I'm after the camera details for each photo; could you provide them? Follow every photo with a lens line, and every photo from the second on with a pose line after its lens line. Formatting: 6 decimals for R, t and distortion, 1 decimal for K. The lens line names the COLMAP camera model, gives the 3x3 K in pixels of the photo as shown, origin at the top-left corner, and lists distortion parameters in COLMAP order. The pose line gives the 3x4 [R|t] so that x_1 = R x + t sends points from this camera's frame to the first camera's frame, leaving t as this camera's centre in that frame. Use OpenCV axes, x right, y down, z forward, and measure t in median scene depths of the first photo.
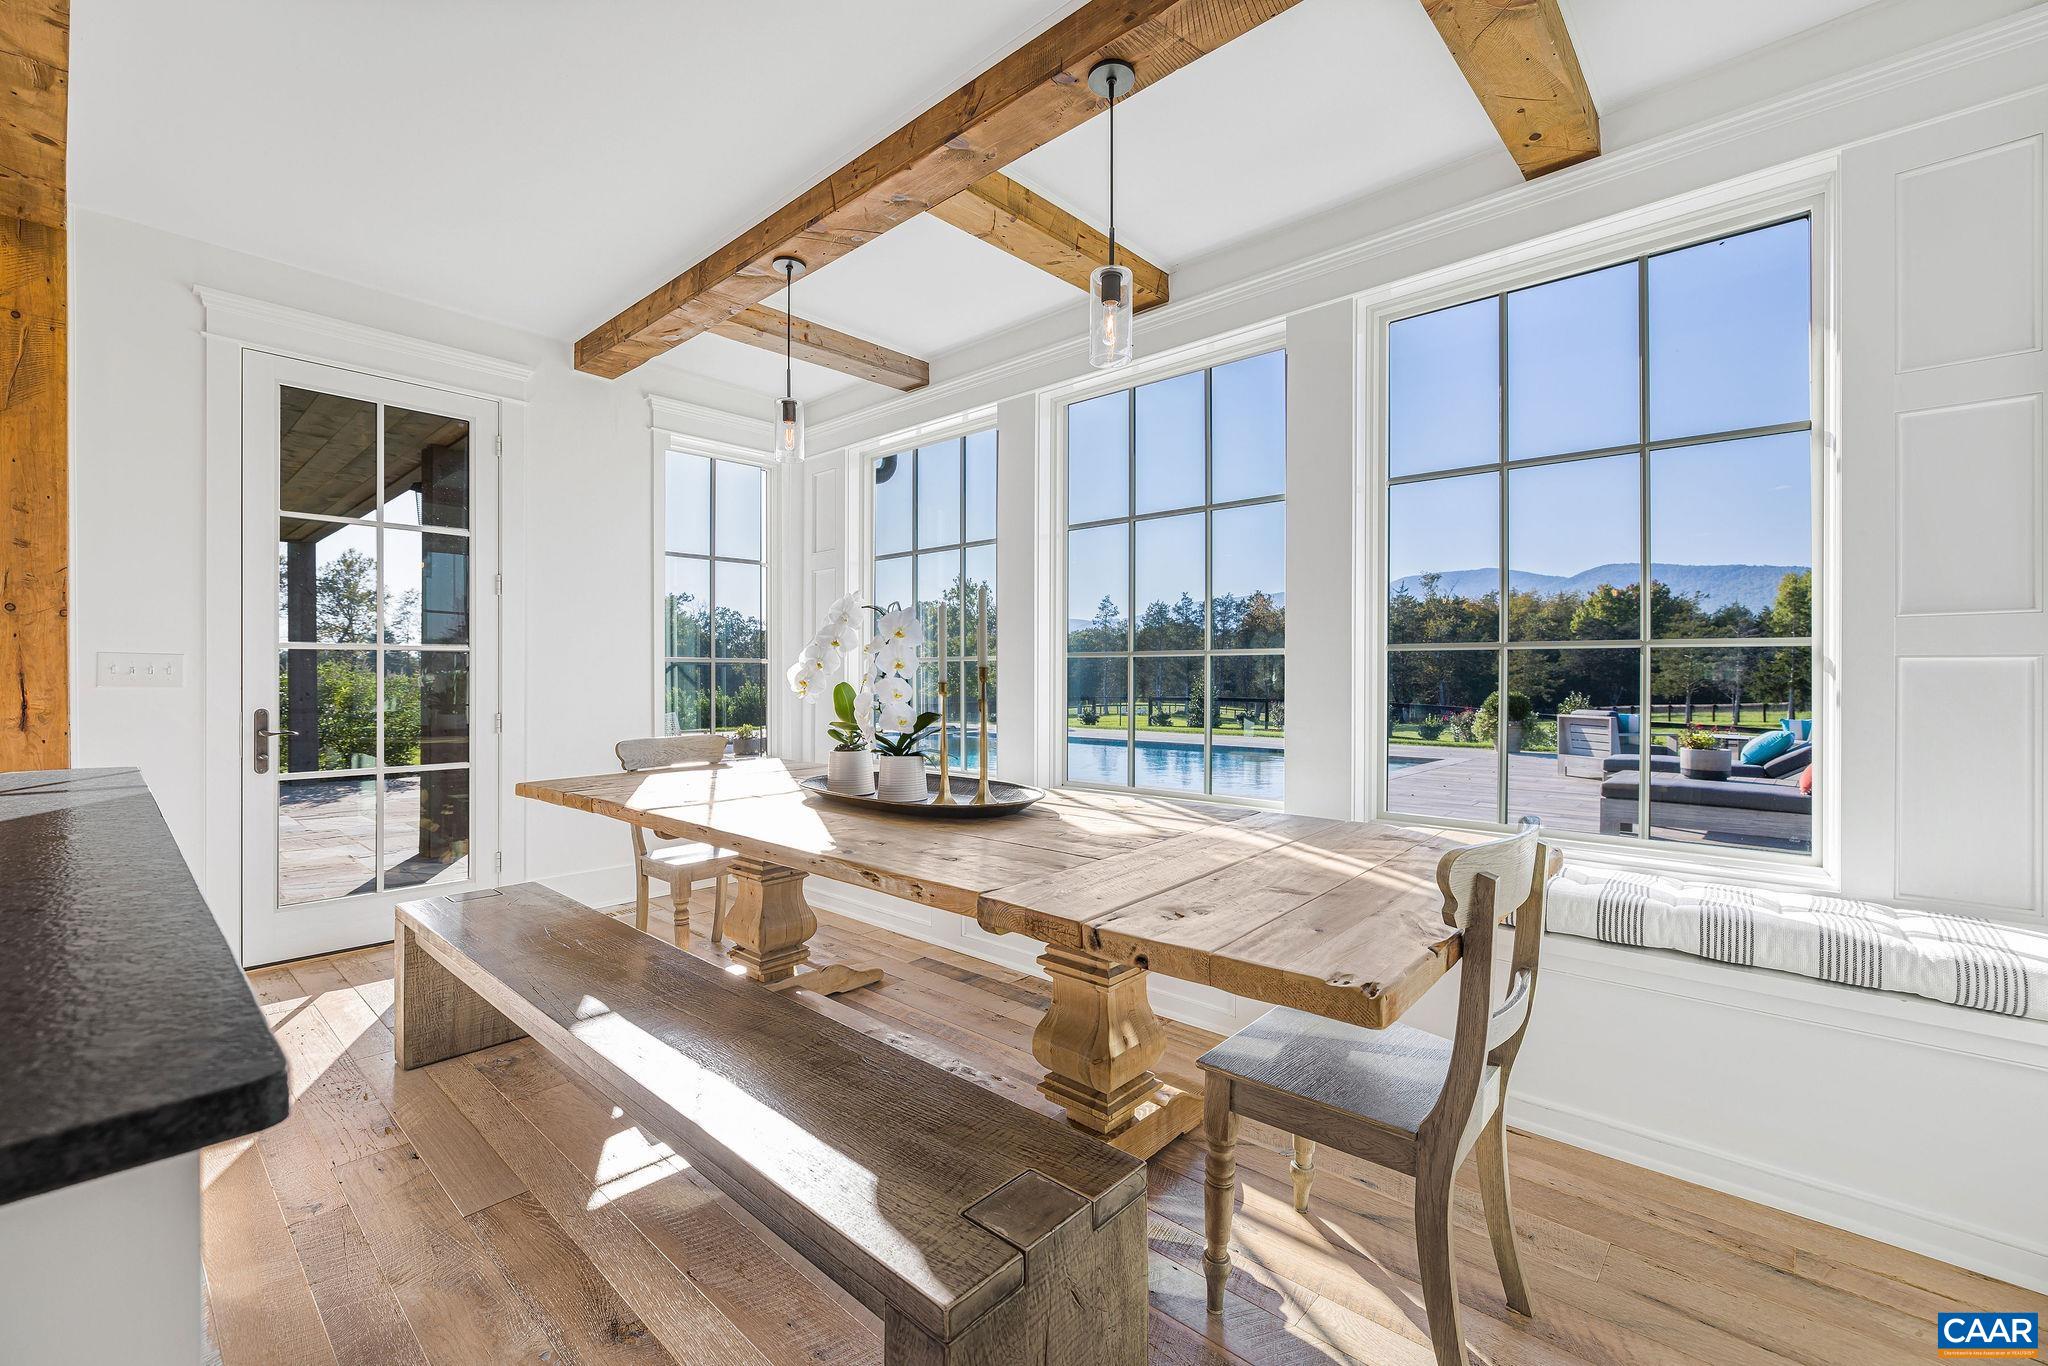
lens RADIAL K [[857.1, 0, 1026.1], [0, 857.1, 679.1], [0, 0, 1]] dist [0.001207, 0.000214]
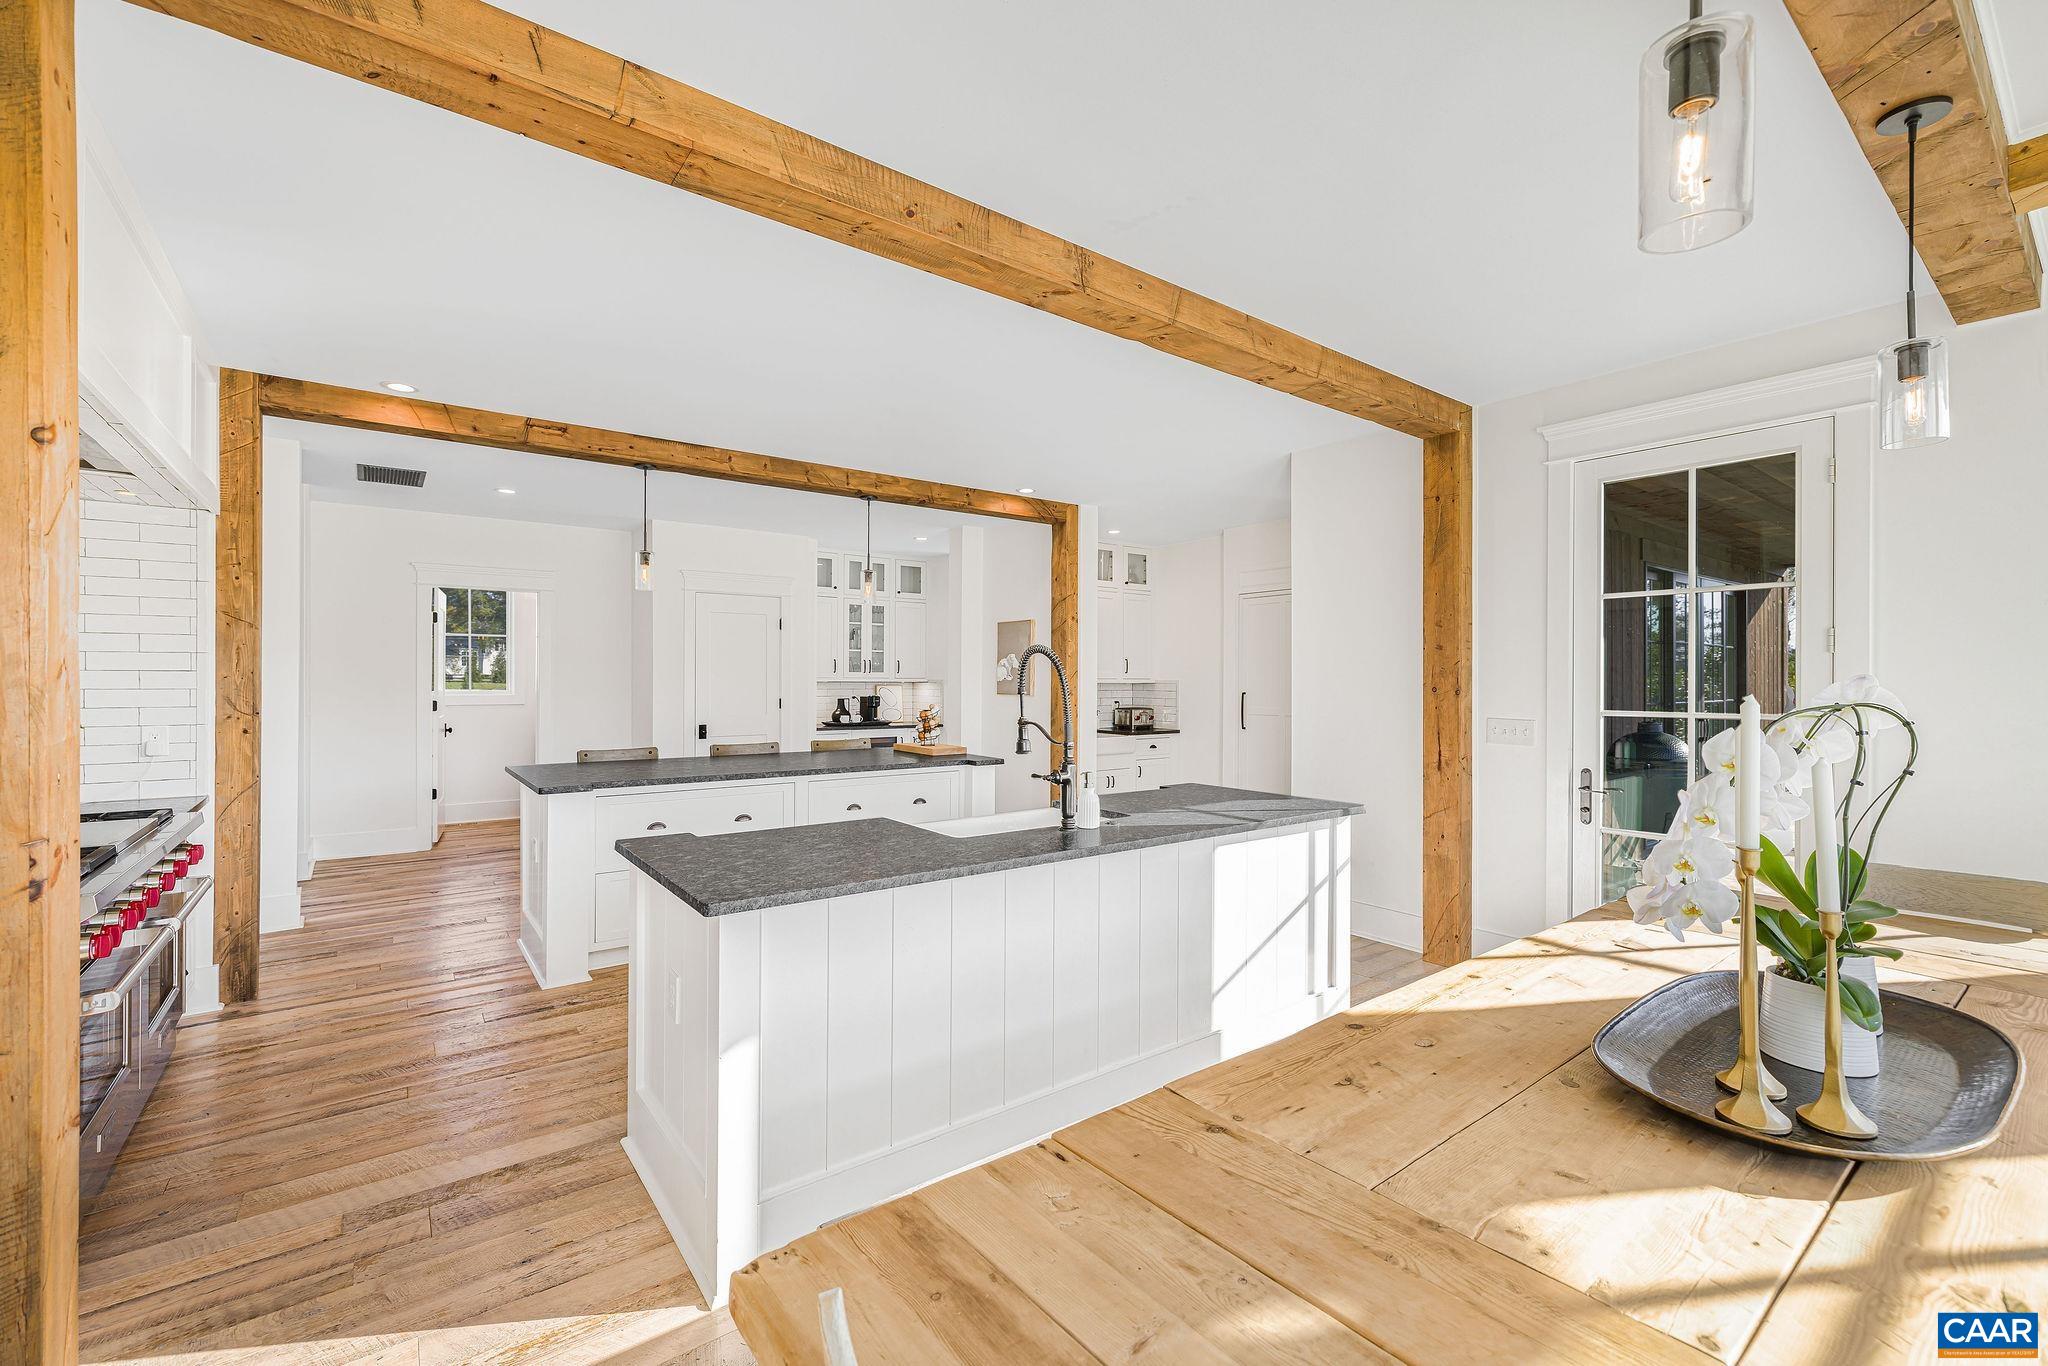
lens RADIAL K [[857.1, 0, 1026.1], [0, 857.1, 679.1], [0, 0, 1]] dist [0.001207, 0.000214]
pose [[-0.179077, -0.002530, -0.983832, 0.404464], [-0.003513, 0.999992, -0.001932, -0.084219], [0.983829, 0.003110, -0.179084, 0.482241]]
